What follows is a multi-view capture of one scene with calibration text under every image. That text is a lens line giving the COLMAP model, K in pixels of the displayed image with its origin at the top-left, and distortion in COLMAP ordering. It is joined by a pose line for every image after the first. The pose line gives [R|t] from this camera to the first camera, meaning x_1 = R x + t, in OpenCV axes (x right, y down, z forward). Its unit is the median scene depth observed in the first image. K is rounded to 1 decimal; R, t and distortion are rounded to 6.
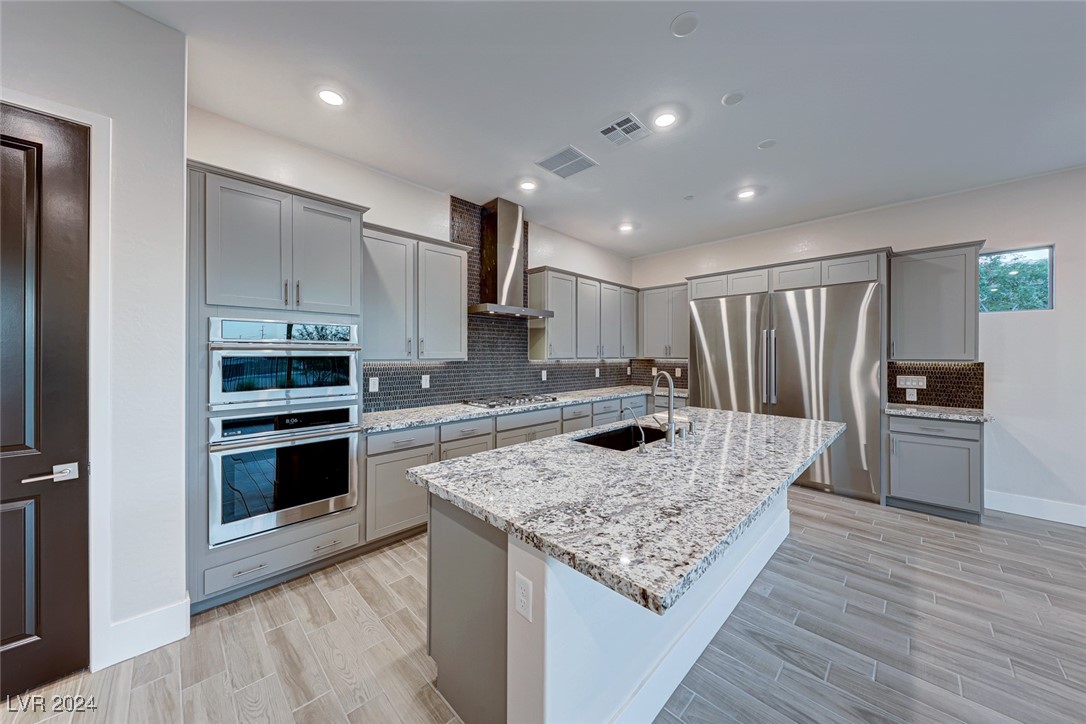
lens RADIAL K [[374.3, 0, 546.3], [0, 374.3, 354.0], [0, 0, 1]] dist [0.006601, -0.003662]
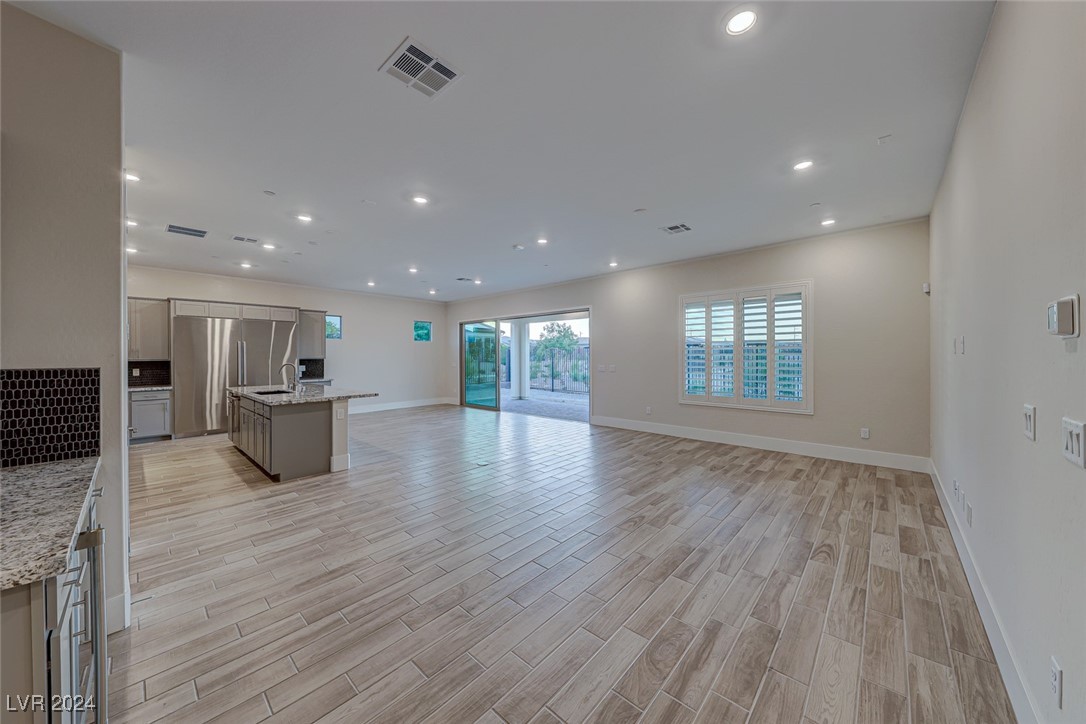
lens RADIAL K [[374.3, 0, 536.6], [0, 374.3, 354.5], [0, 0, 1]] dist [0.006601, -0.003662]
pose [[-0.038873, -0.001575, 0.999243, -1.414951], [0.004409, 0.999989, 0.001748, -0.003587], [-0.999234, 0.004473, -0.038866, -0.329230]]
